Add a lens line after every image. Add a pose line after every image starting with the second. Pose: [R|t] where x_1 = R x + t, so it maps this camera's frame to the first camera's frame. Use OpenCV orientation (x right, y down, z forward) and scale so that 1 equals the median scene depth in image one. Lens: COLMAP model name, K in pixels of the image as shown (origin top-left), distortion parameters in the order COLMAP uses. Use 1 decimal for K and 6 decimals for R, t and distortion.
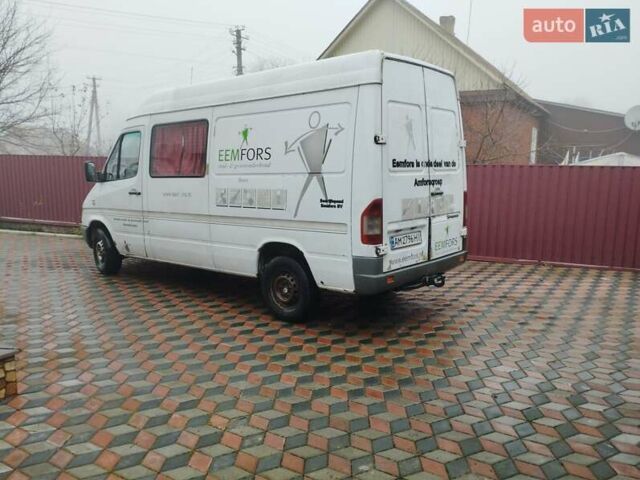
lens RADIAL K [[535.0, 0, 320.0], [0, 535.0, 240.0], [0, 0, 1]] dist [0.006697, 0.001526]
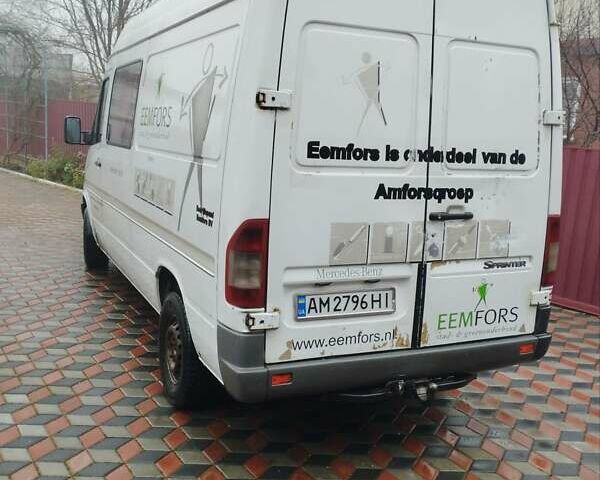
lens RADIAL K [[667.8, 0, 300.0], [0, 667.8, 240.0], [0, 0, 1]] dist [0.016789, 0.017539]
pose [[0.904832, 0.126970, -0.406396, 0.363494], [-0.115557, 0.991906, 0.052616, -0.086227], [0.409788, -0.000647, 0.912181, 0.406025]]
